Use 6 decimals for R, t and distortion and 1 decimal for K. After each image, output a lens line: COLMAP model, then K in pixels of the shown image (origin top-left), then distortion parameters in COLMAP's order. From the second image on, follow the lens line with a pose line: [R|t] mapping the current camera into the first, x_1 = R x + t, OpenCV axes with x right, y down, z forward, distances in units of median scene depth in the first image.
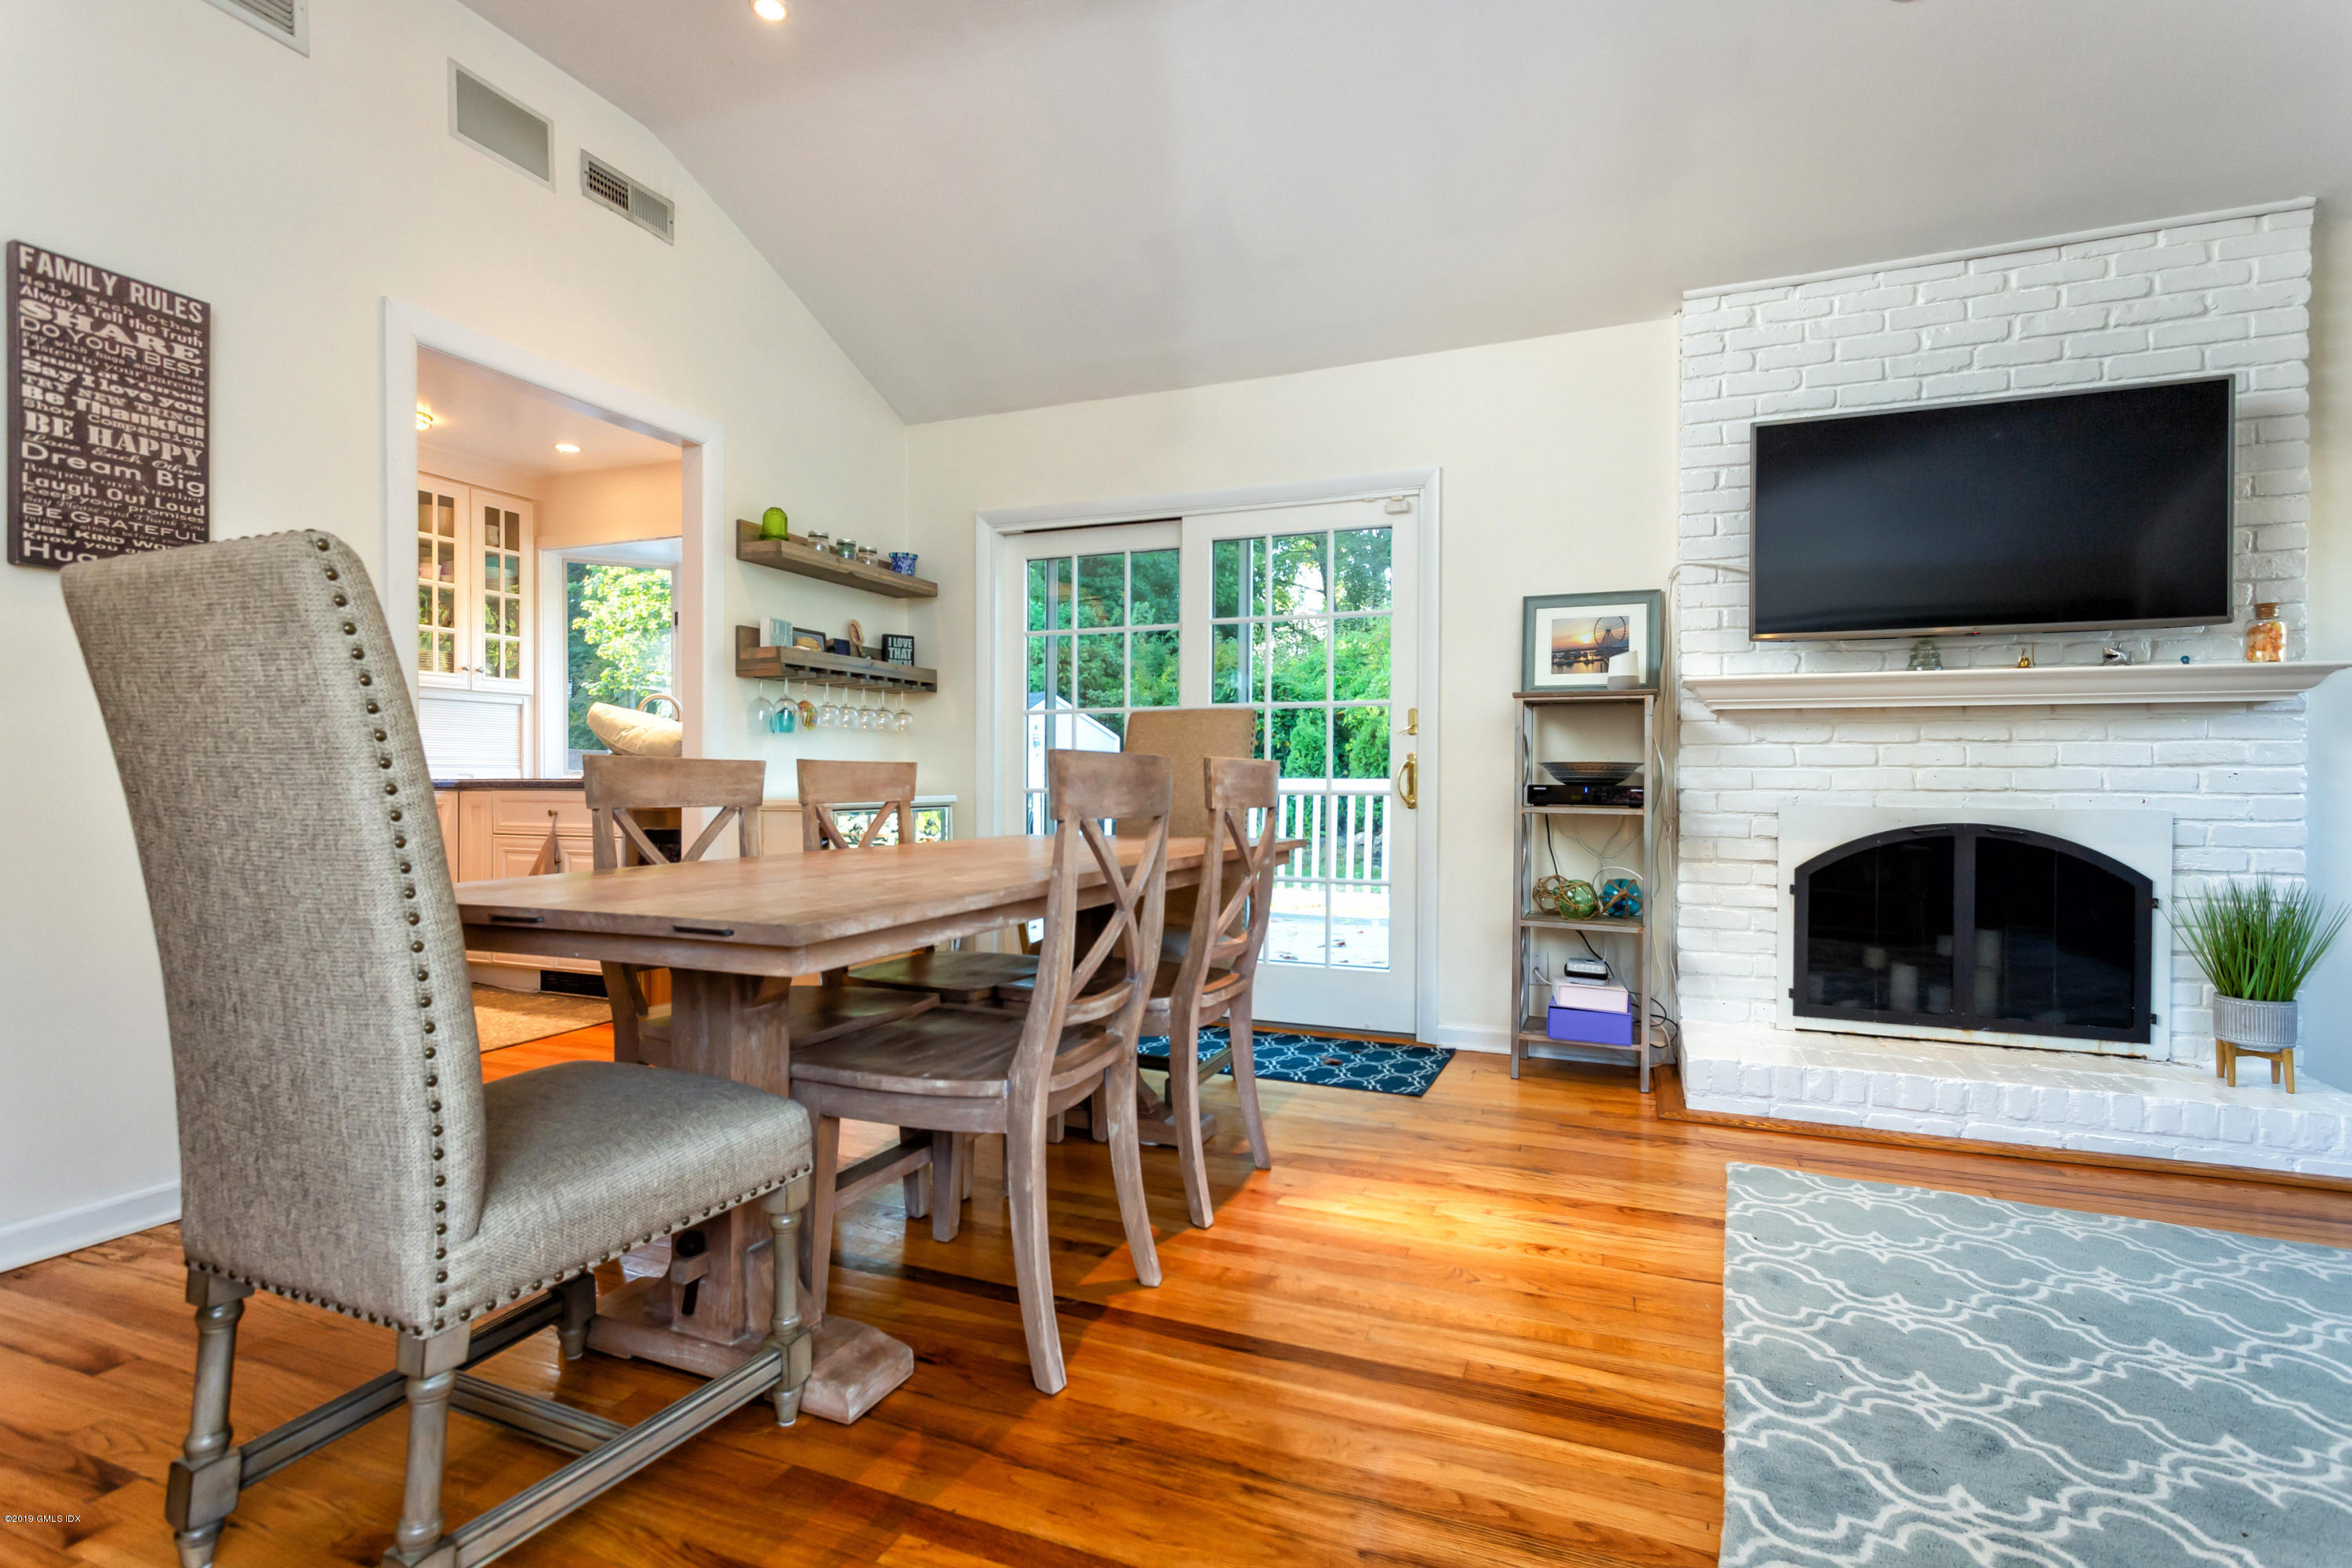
lens RADIAL K [[1113.6, 0, 1126.2], [0, 1113.6, 782.9], [0, 0, 1]] dist [0.000894, -0.001507]
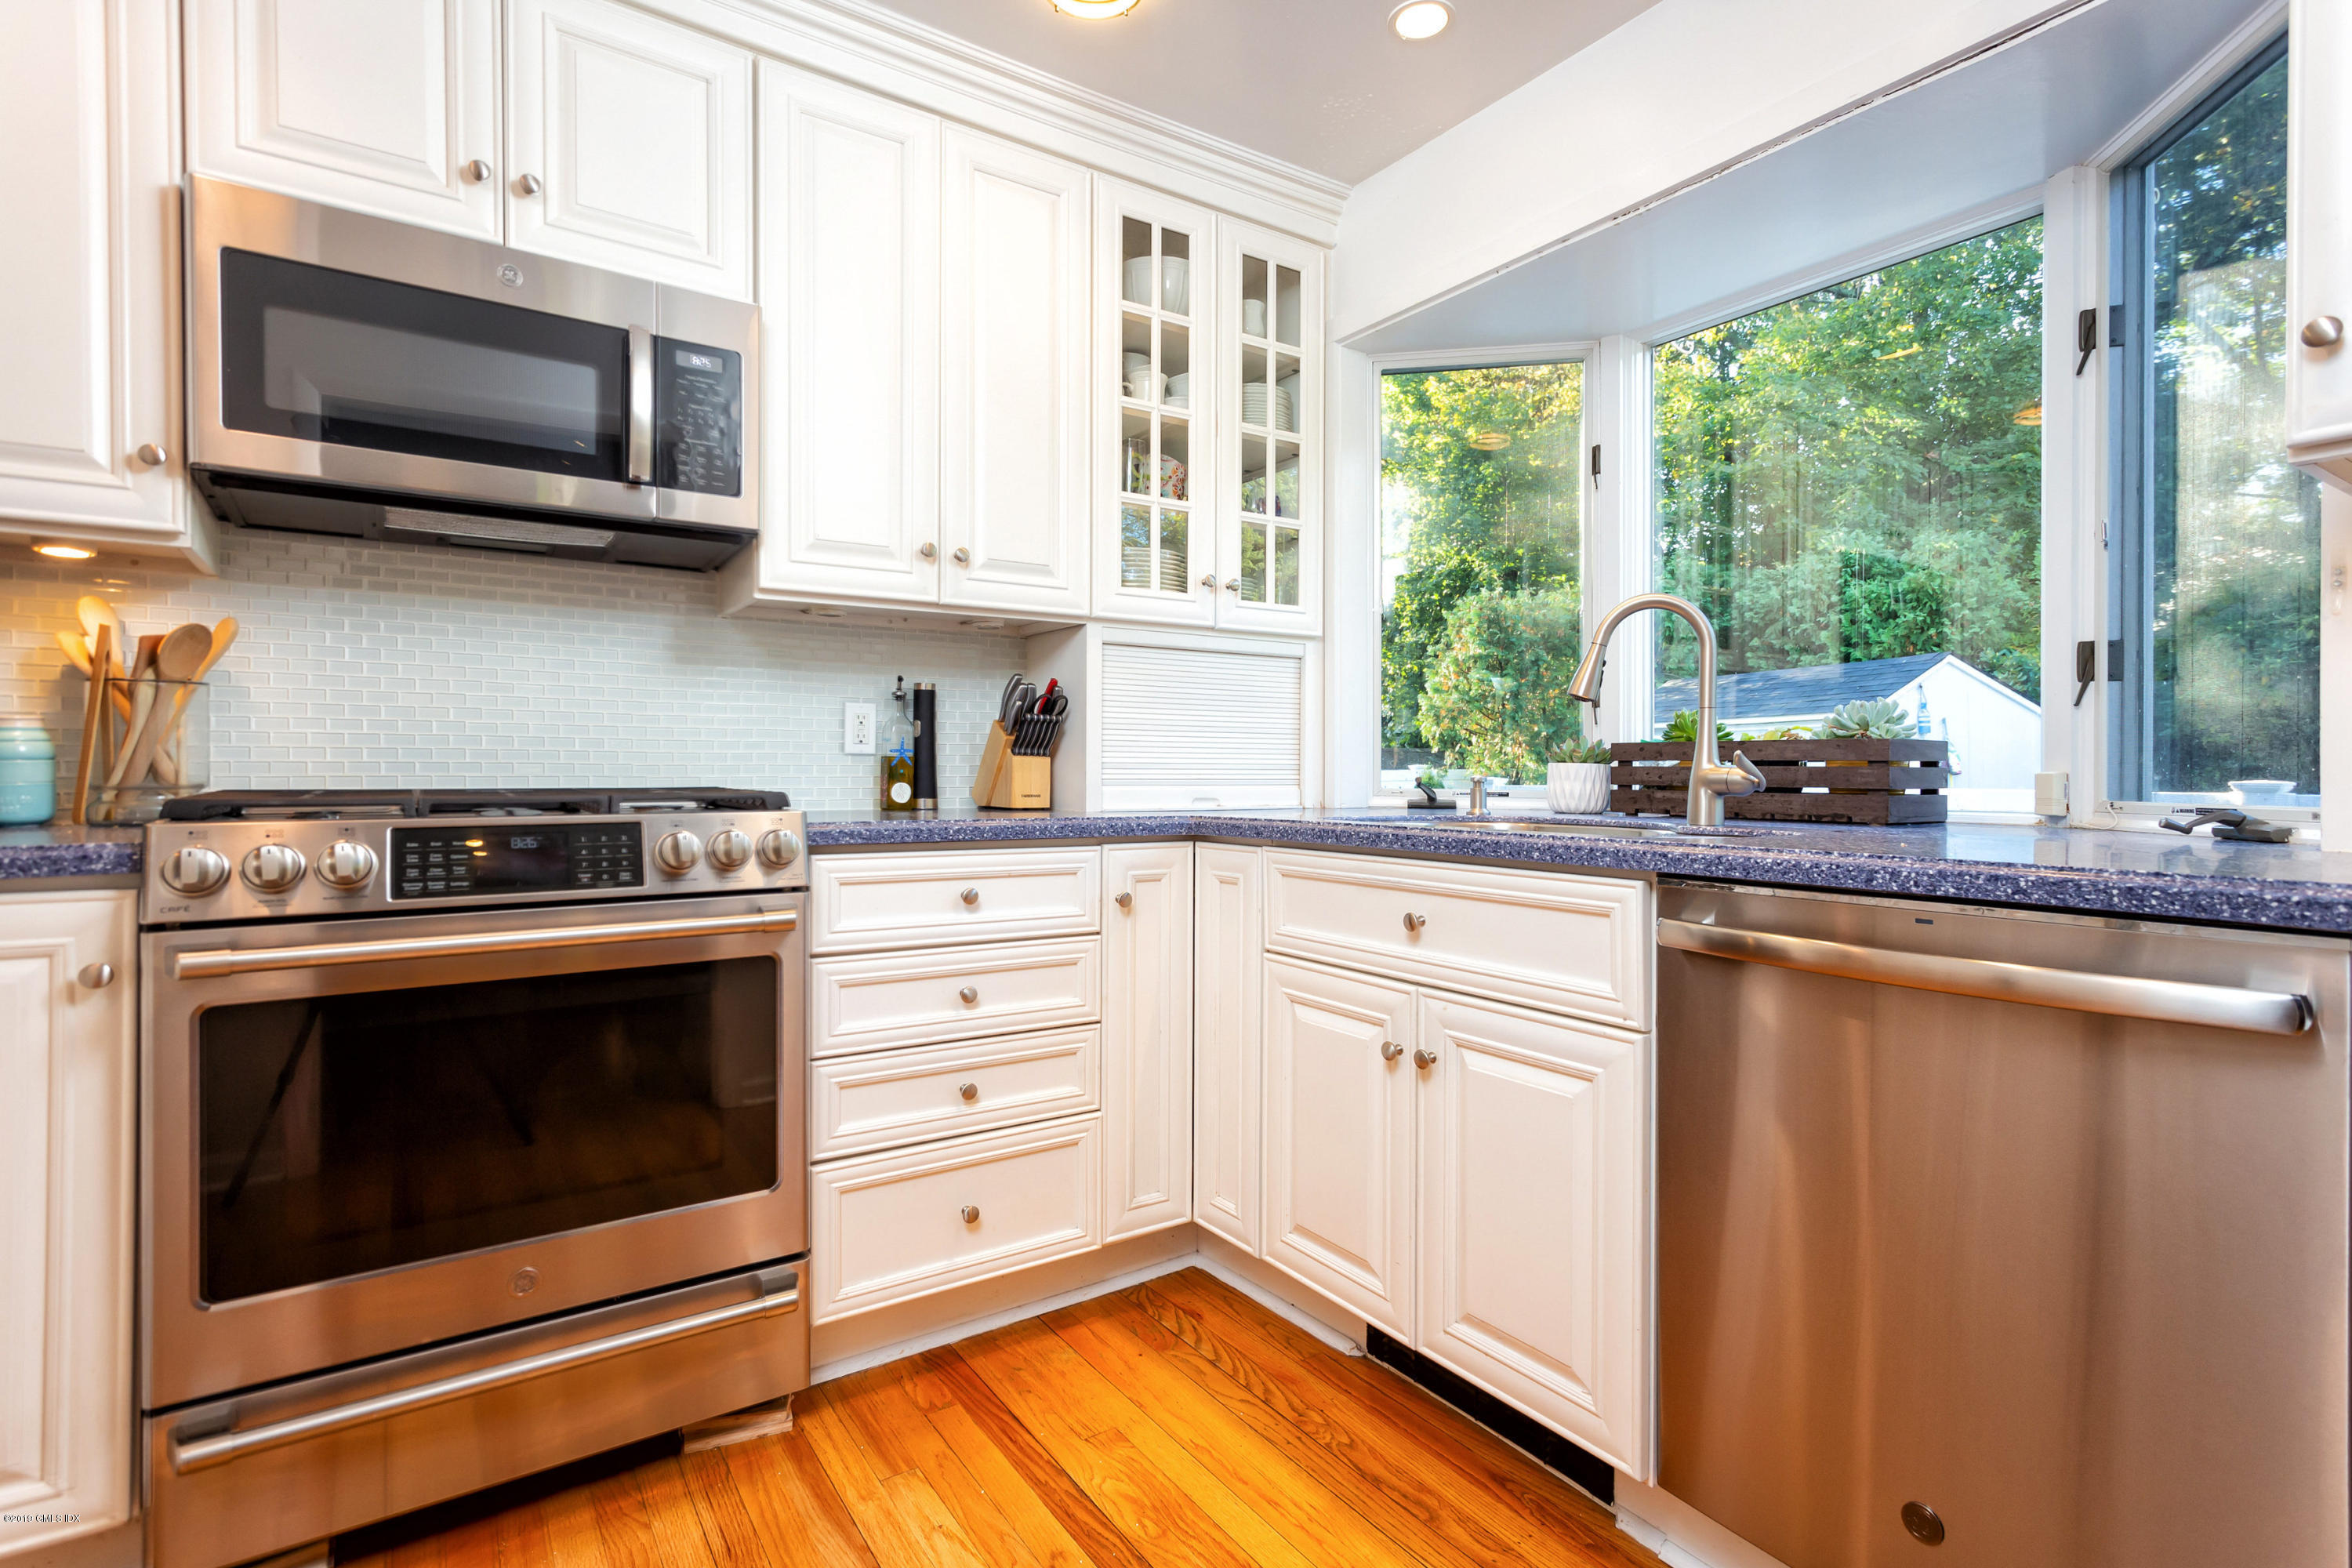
lens RADIAL K [[1106.4, 0, 1170.4], [0, 1106.4, 769.9], [0, 0, 1]] dist [-0.001755, 0.005898]
pose [[0.846985, 0.002973, -0.531609, -0.337019], [-0.005547, 0.999979, -0.003245, -0.017936], [0.531588, 0.005697, 0.846984, 0.562465]]
